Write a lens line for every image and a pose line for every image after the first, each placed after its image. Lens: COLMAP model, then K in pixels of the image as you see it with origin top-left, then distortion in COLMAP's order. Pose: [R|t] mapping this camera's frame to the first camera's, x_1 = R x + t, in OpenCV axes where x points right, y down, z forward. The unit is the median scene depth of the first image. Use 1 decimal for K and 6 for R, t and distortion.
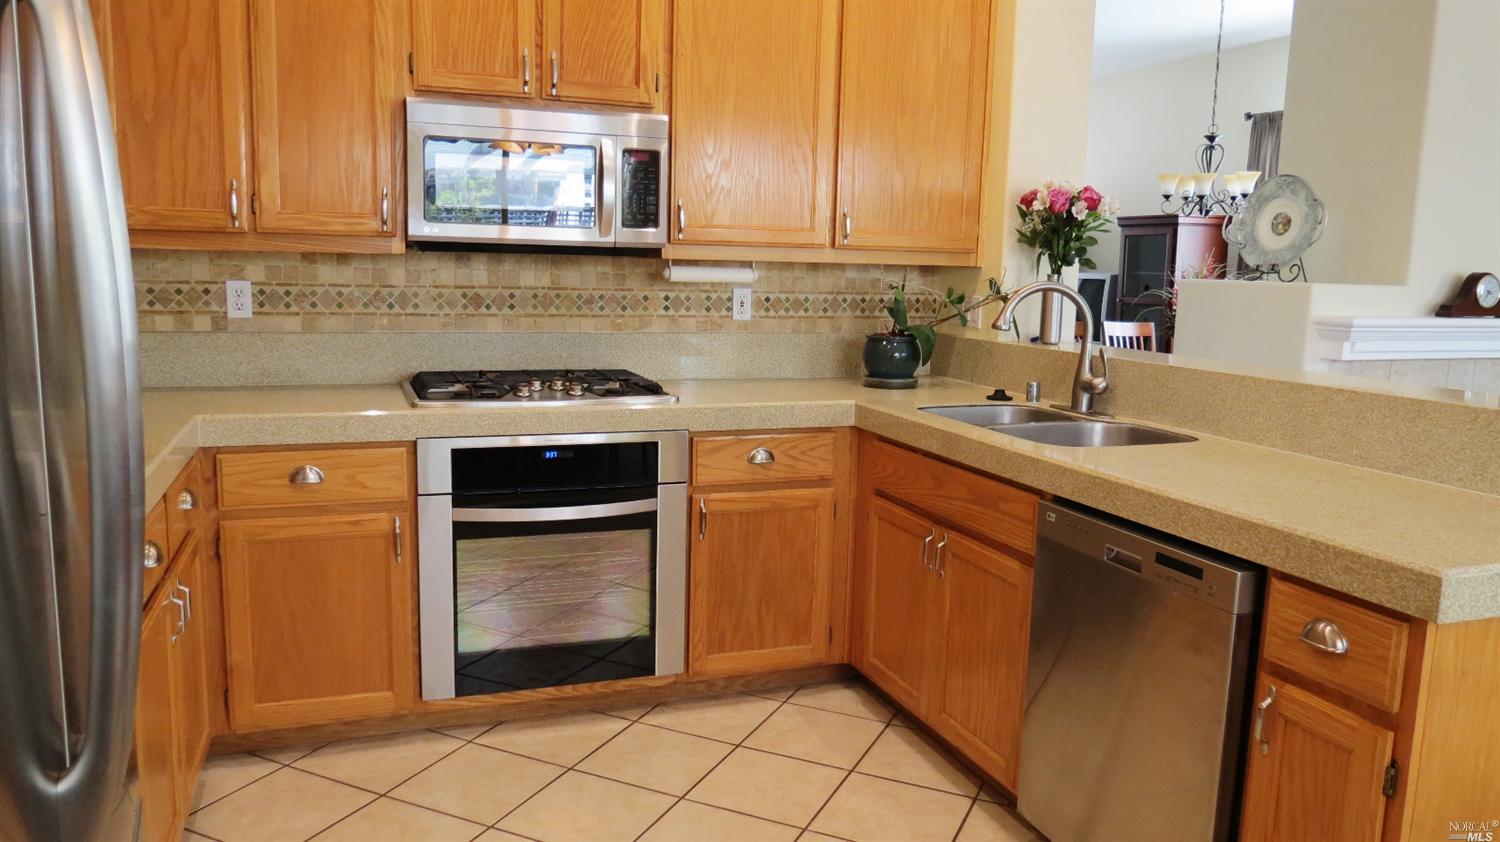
lens RADIAL K [[1043.3, 0, 750.6], [0, 1043.3, 405.4], [0, 0, 1]] dist [0.005129, 0.001085]
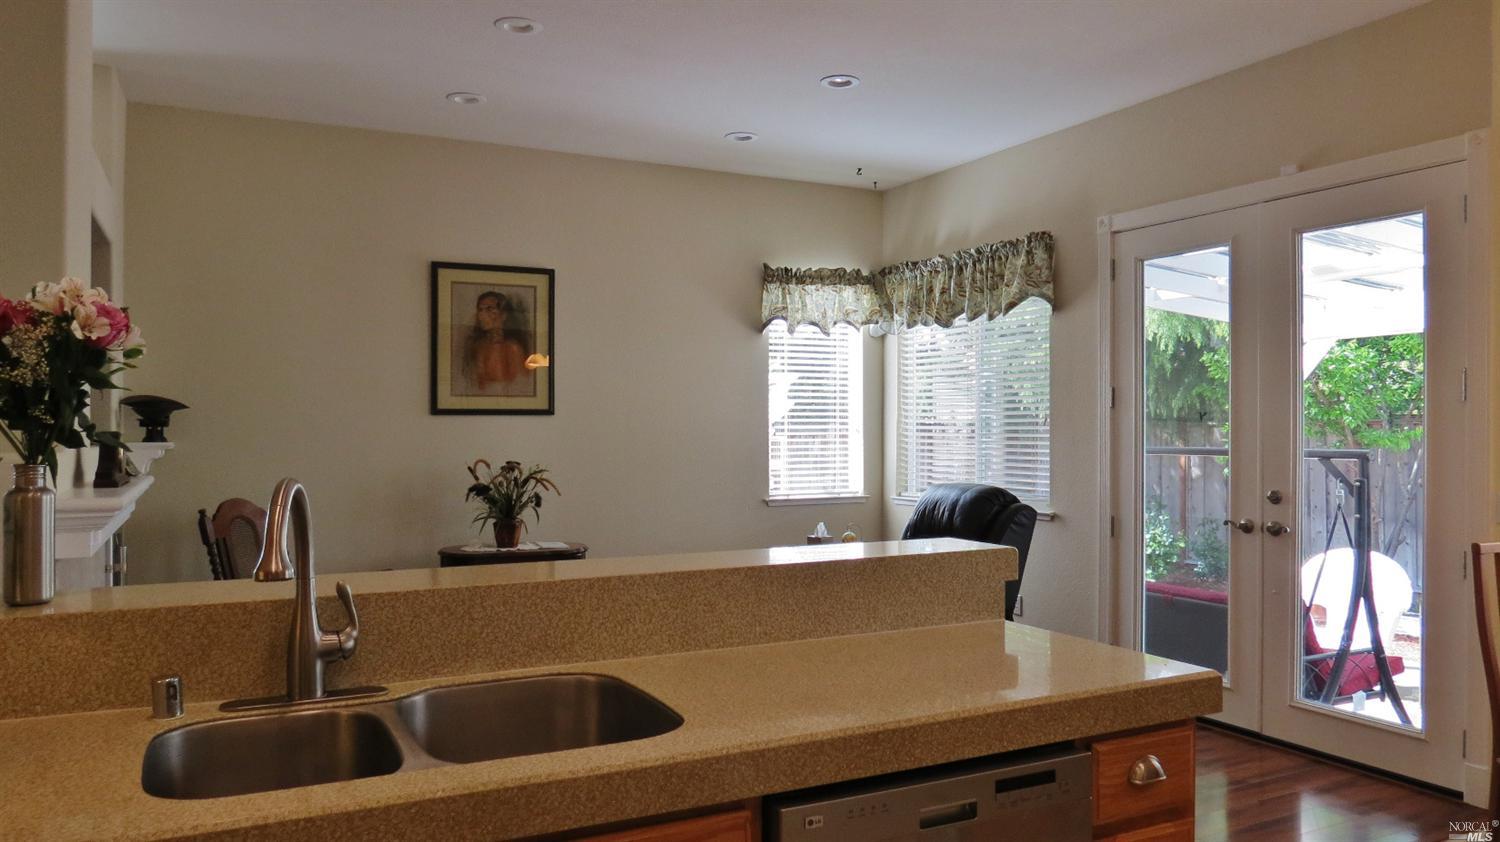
lens RADIAL K [[1080.3, 0, 750.0], [0, 1080.3, 421.0], [0, 0, 1]] dist [-0.007113, -0.000502]
pose [[-0.132984, -0.016628, 0.990979, -0.290730], [0.131384, 0.990740, 0.034255, -0.133611], [-0.982371, 0.134754, -0.129567, 0.831370]]
